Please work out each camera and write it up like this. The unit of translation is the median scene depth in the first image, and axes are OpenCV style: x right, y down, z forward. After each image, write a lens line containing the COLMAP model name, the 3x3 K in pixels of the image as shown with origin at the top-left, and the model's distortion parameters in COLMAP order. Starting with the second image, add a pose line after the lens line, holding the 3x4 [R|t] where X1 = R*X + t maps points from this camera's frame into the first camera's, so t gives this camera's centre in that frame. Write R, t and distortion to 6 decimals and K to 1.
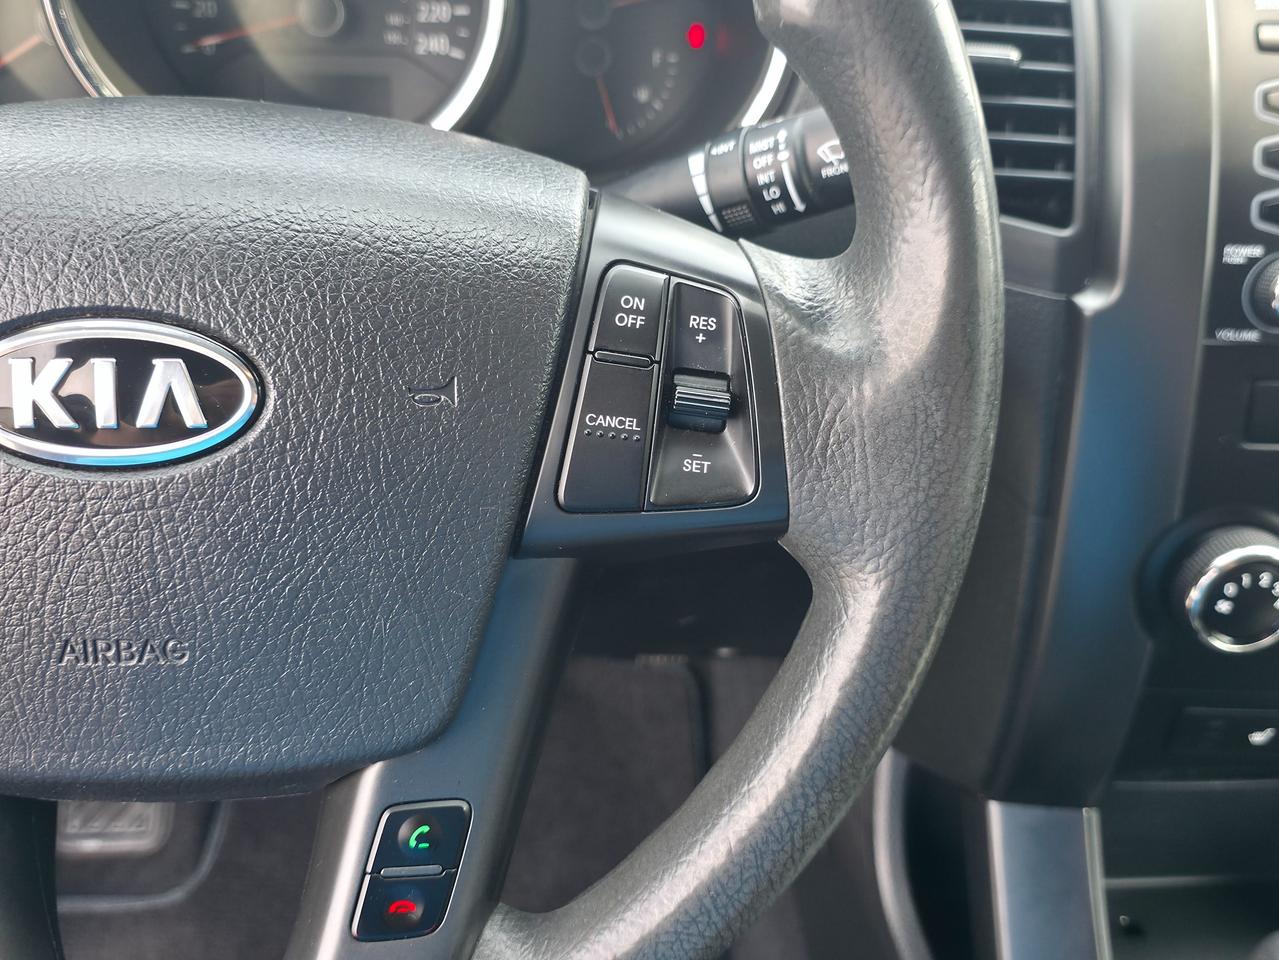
lens RADIAL K [[1309.3, 0, 645.6], [0, 1309.3, 488.9], [0, 0, 1]] dist [0.052132, 0.000000]
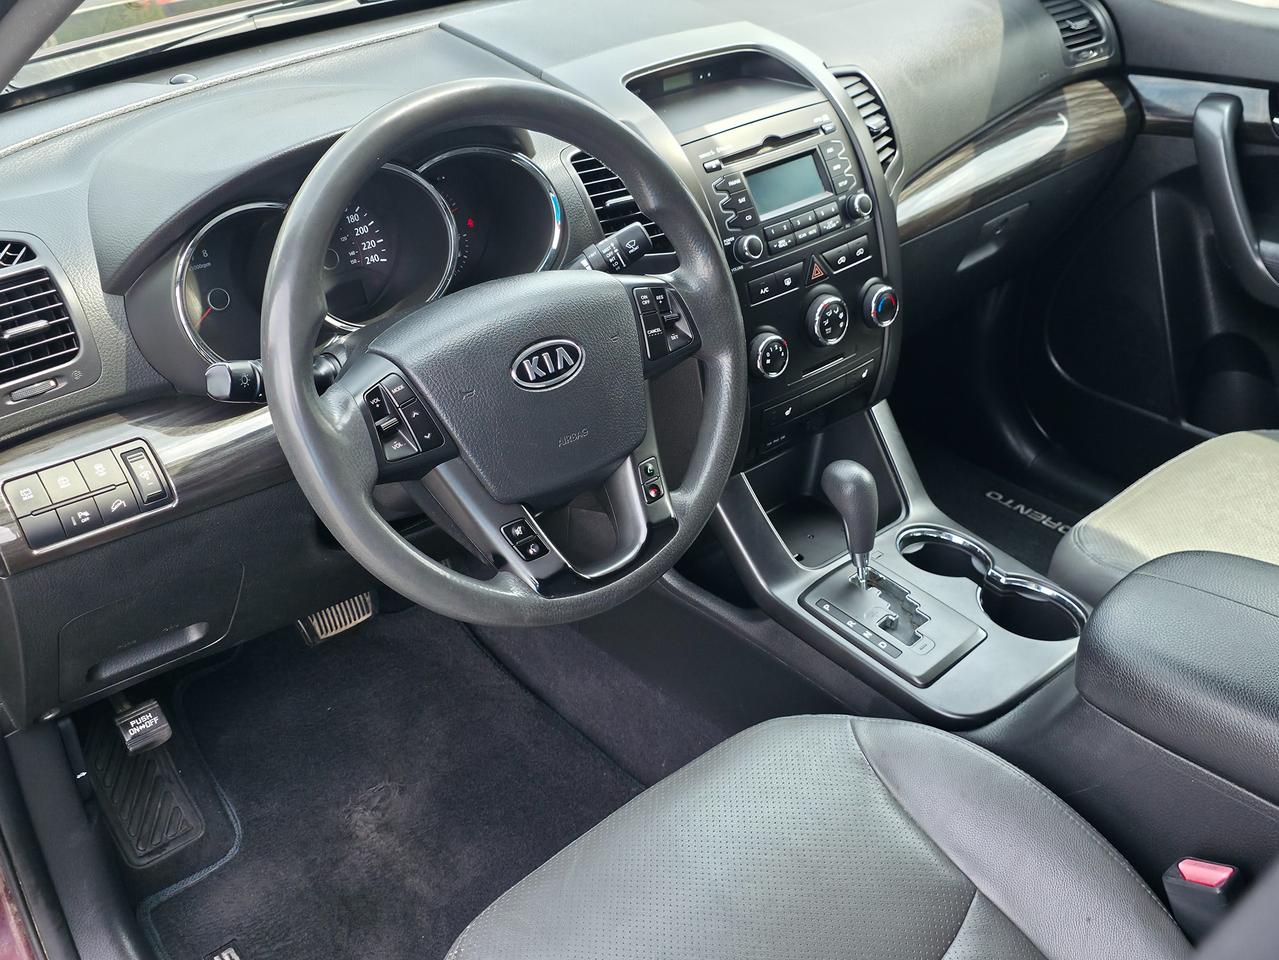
lens RADIAL K [[1309.3, 0, 628.4], [0, 1309.3, 484.1], [0, 0, 1]] dist [0.052132, 0.000000]
pose [[0.790463, -0.363910, 0.492684, -1.836892], [0.398444, 0.916420, 0.037629, 0.152962], [-0.465199, 0.166563, 0.869395, -1.791123]]
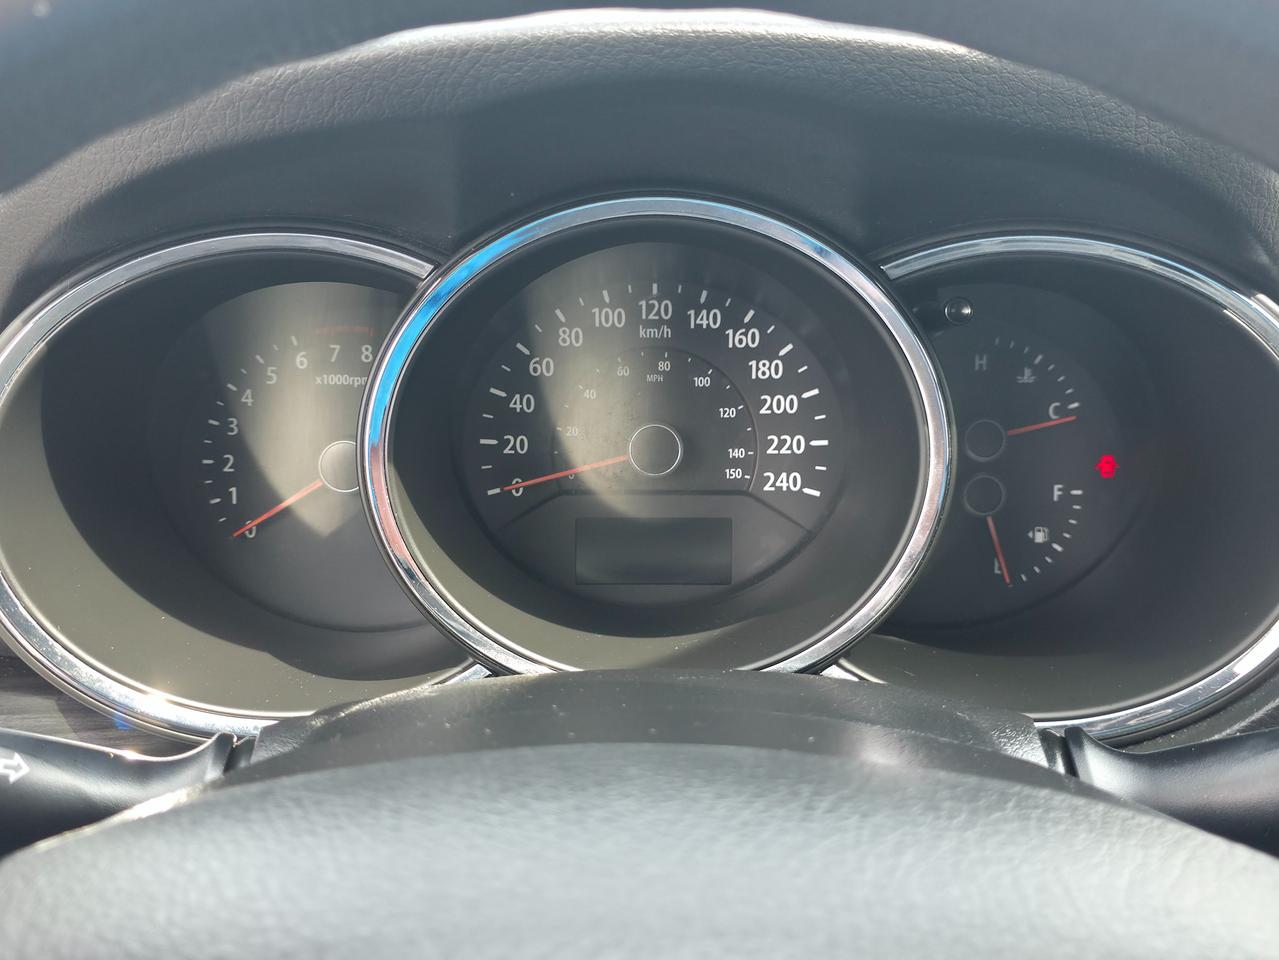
lens RADIAL K [[1309.3, 0, 641.9], [0, 1309.3, 475.8], [0, 0, 1]] dist [0.052132, 0.000000]
pose [[0.996815, -0.003813, -0.079652, -0.331355], [-0.012062, 0.980153, -0.197876, -0.319737], [0.078825, 0.198206, 0.976986, 0.348777]]
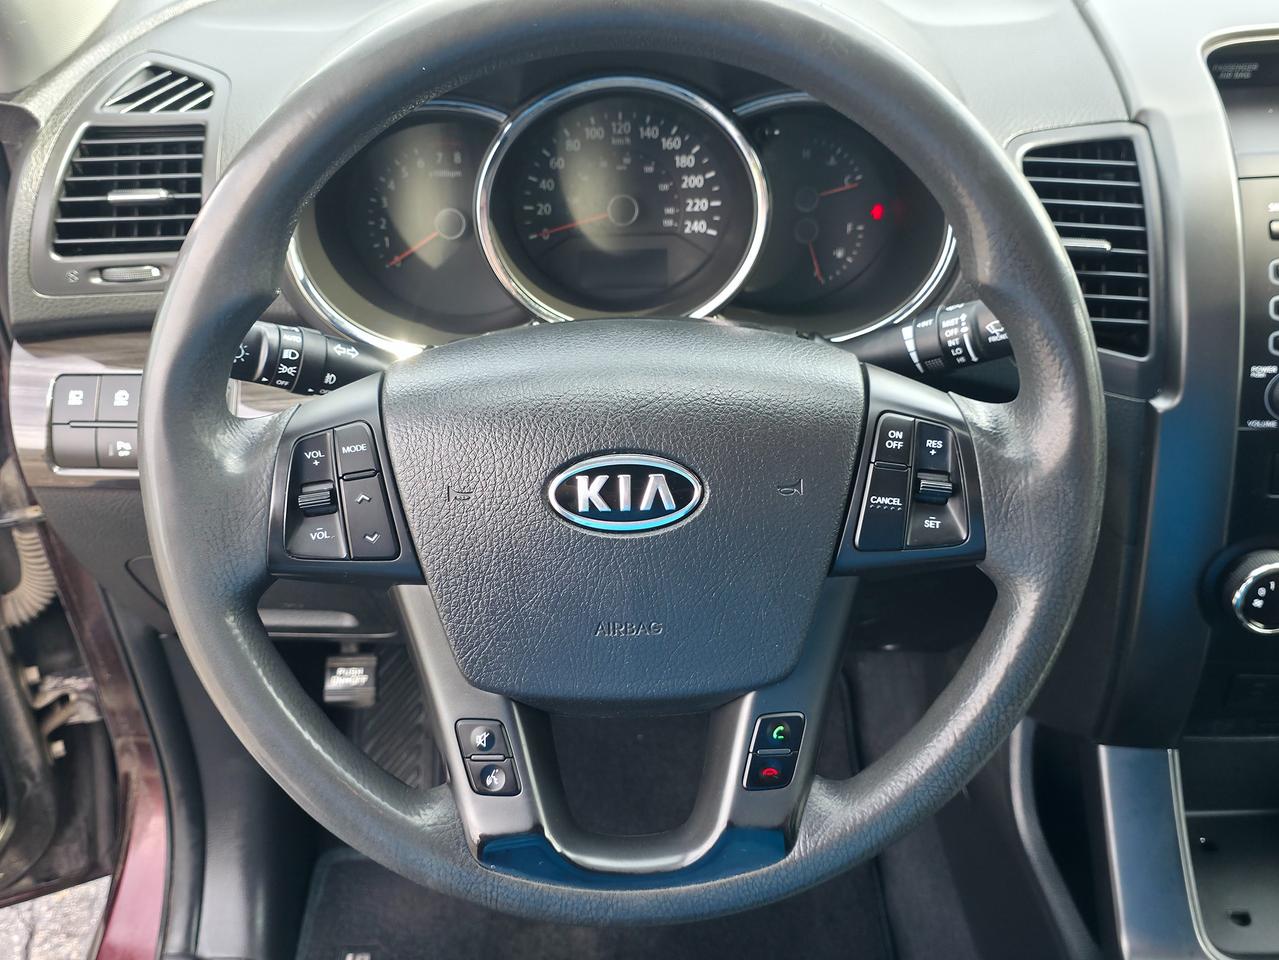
lens RADIAL K [[1309.3, 0, 639.1], [0, 1309.3, 497.2], [0, 0, 1]] dist [0.052132, 0.000000]
pose [[0.997591, -0.018532, -0.066854, -0.238141], [0.017889, 0.999788, -0.010207, -0.042535], [0.067029, 0.008986, 0.997711, -0.810645]]
